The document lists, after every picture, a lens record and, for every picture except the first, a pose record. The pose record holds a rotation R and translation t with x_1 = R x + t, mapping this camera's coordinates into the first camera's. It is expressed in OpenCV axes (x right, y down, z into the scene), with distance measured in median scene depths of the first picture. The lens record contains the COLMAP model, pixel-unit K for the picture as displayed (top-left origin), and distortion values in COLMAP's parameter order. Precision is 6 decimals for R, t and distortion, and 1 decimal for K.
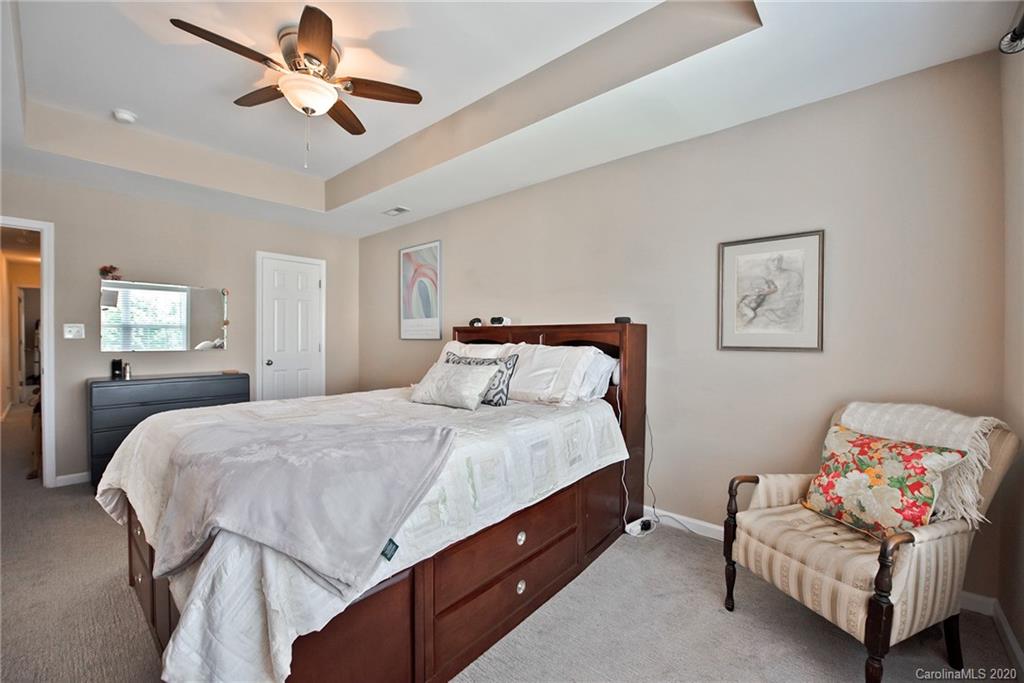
lens RADIAL K [[422.1, 0, 507.1], [0, 422.1, 343.7], [0, 0, 1]] dist [-0.020852, -0.000187]
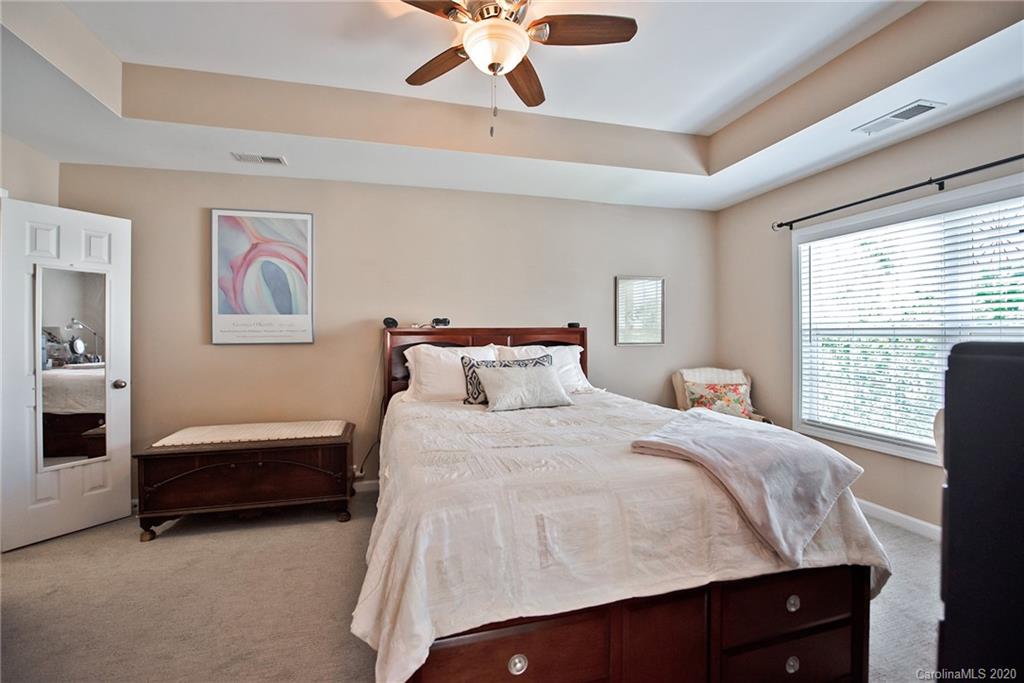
lens RADIAL K [[426.6, 0, 514.1], [0, 426.6, 334.9], [0, 0, 1]] dist [-0.021146, -0.000121]
pose [[0.544862, -0.010098, 0.838465, -0.606572], [0.018564, 0.999828, -0.000022, -0.018294], [-0.838320, 0.015577, 0.544955, 0.272020]]
